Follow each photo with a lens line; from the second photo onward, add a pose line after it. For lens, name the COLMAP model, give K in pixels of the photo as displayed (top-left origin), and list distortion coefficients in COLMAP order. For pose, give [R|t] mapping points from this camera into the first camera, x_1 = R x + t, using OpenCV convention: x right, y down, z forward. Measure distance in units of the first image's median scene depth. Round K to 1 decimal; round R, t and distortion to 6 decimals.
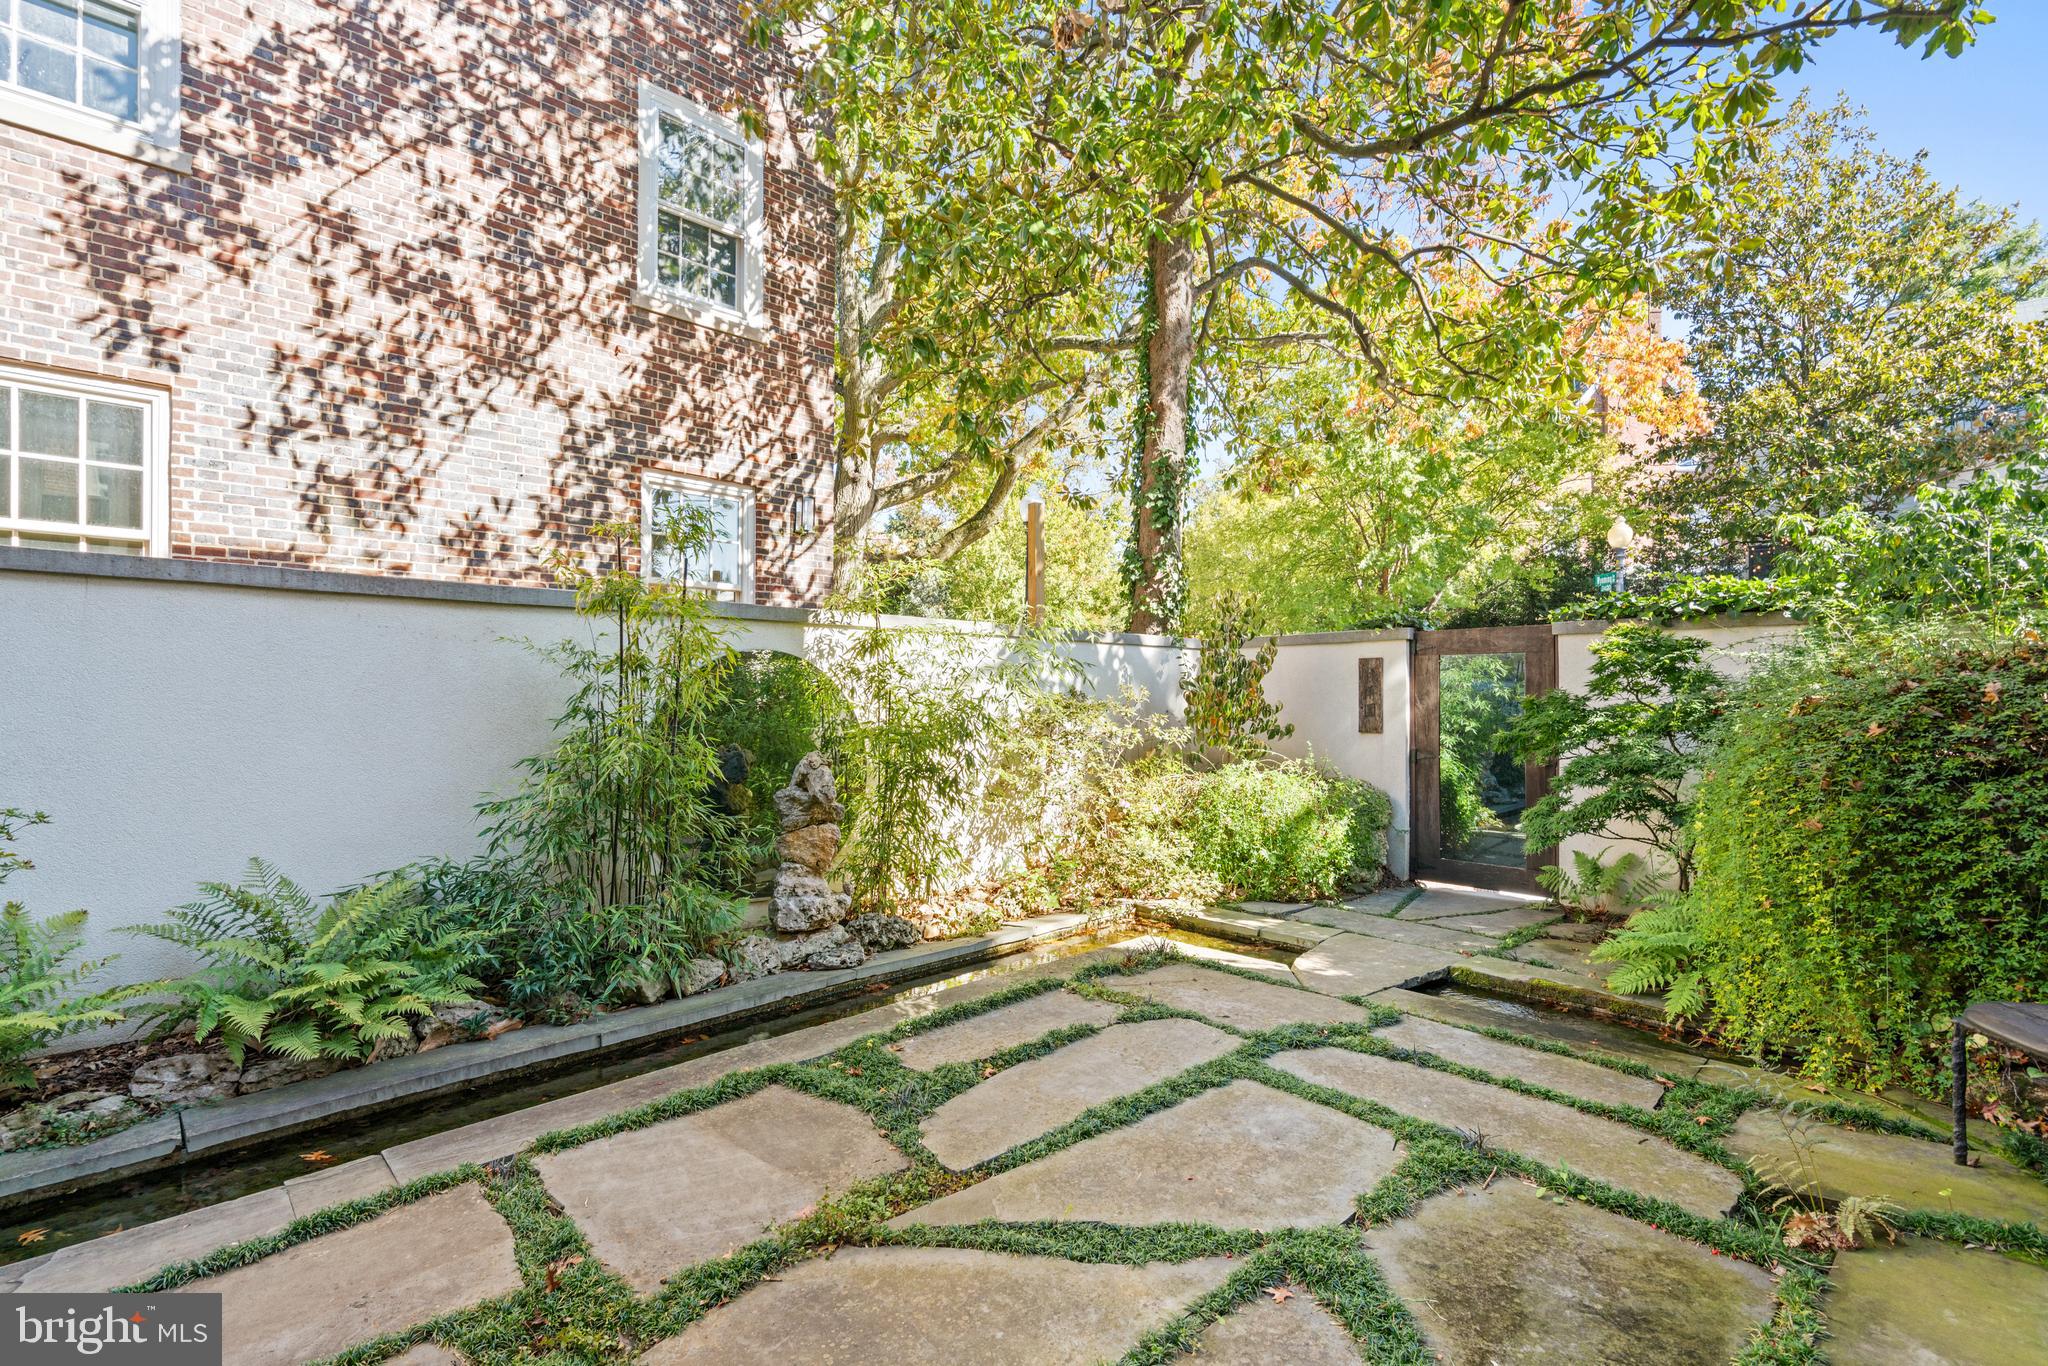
lens RADIAL K [[937.4, 0, 1020.9], [0, 937.4, 688.2], [0, 0, 1]] dist [-0.000390, 0.000123]
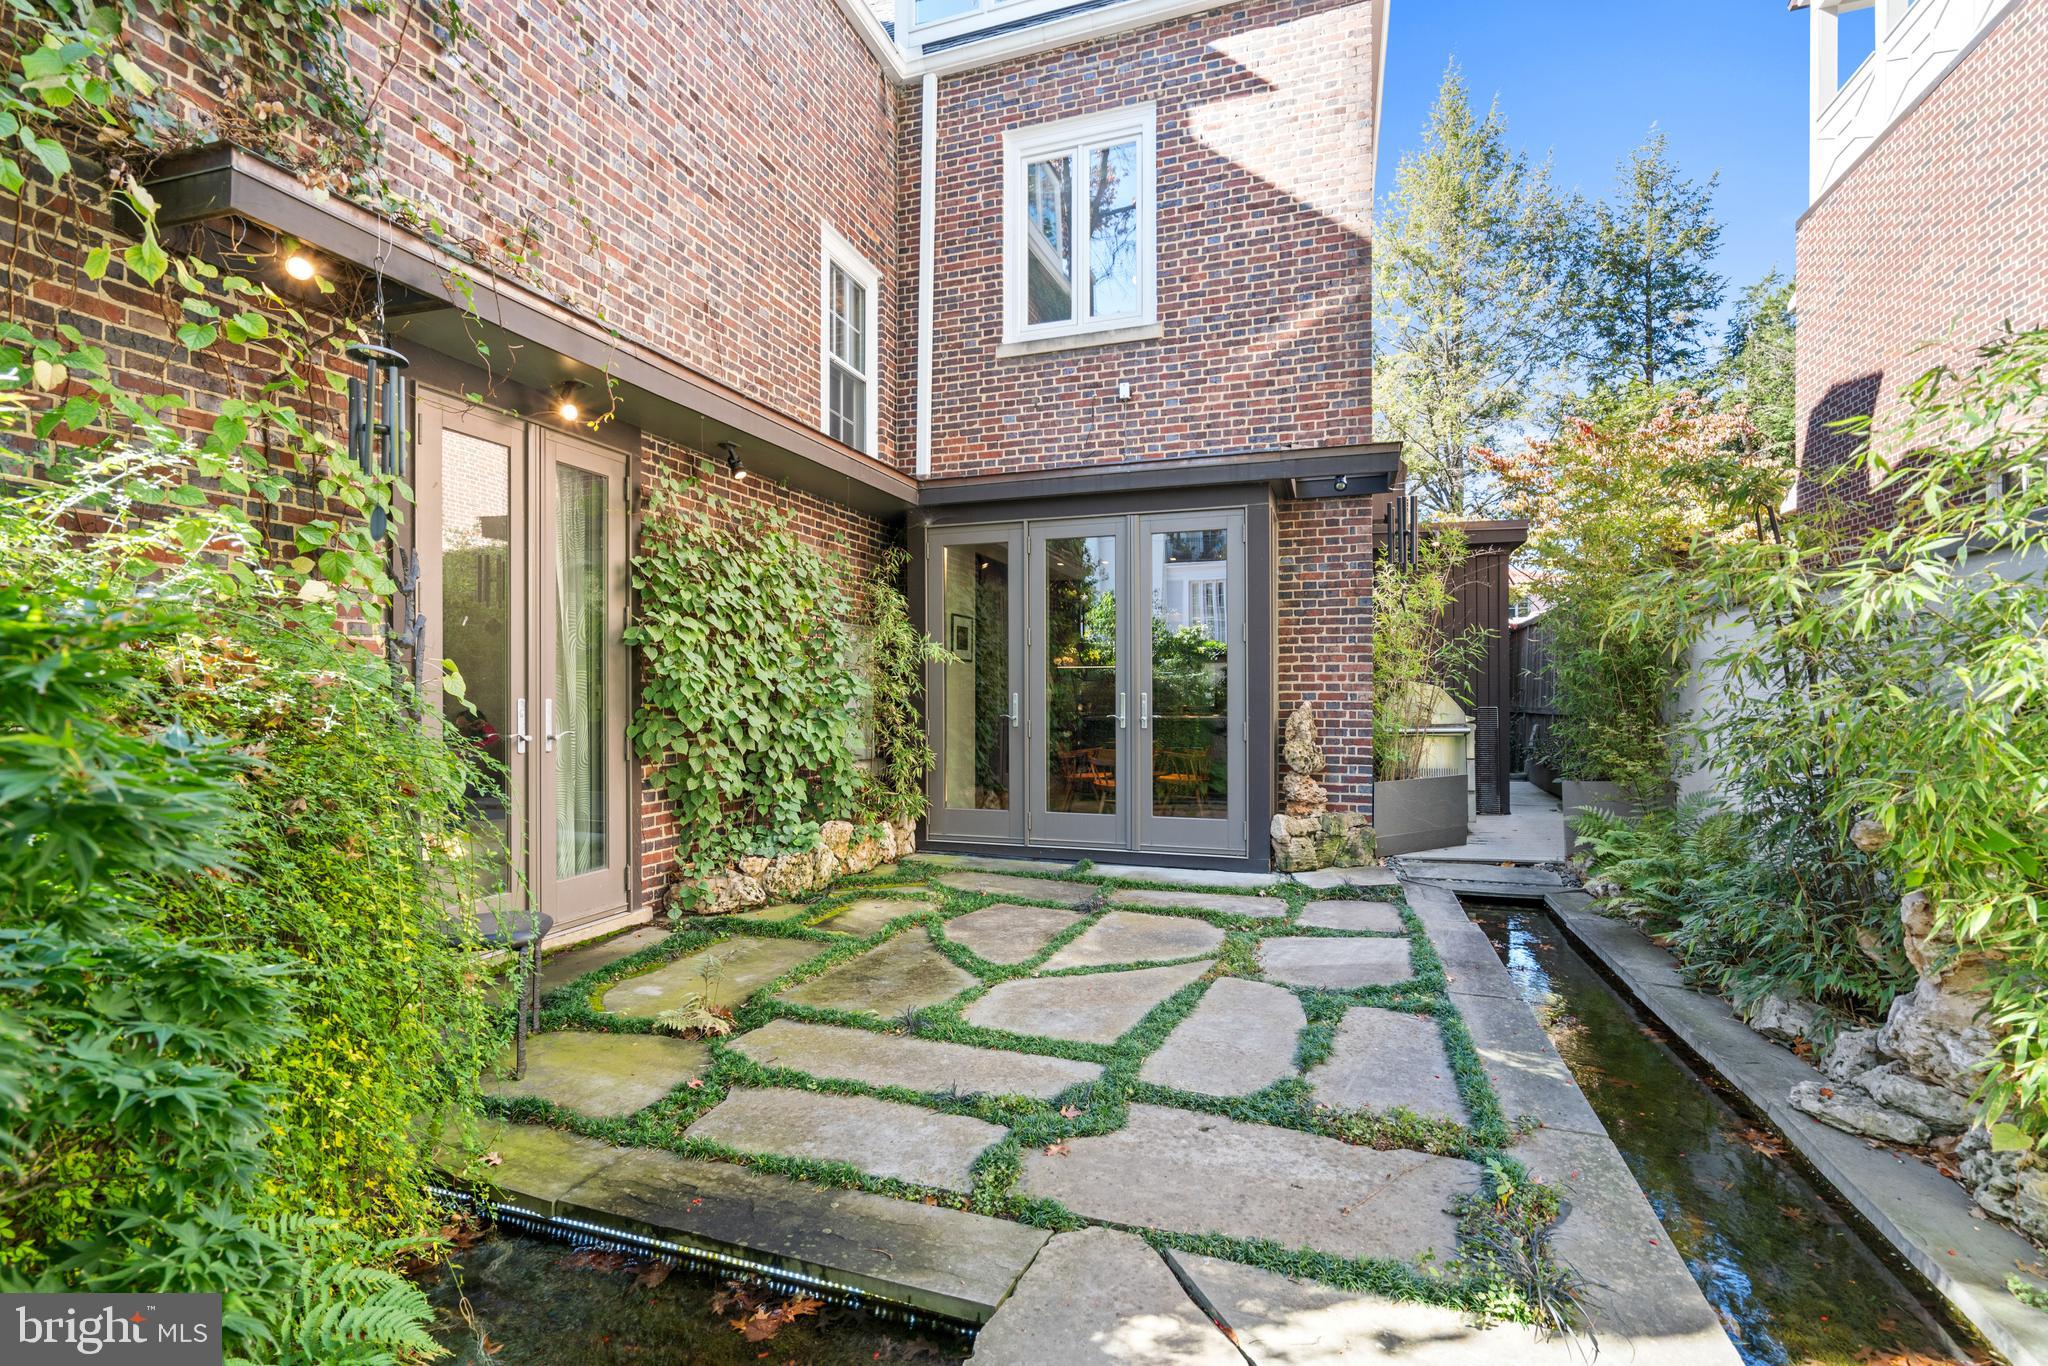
lens RADIAL K [[937.4, 0, 1025.0], [0, 937.4, 690.2], [0, 0, 1]] dist [-0.000390, 0.000123]
pose [[-0.892125, -0.000082, -0.451789, 0.829211], [0.004087, 0.999958, -0.008251, 0.034654], [0.451770, -0.009207, -0.892087, 1.986844]]
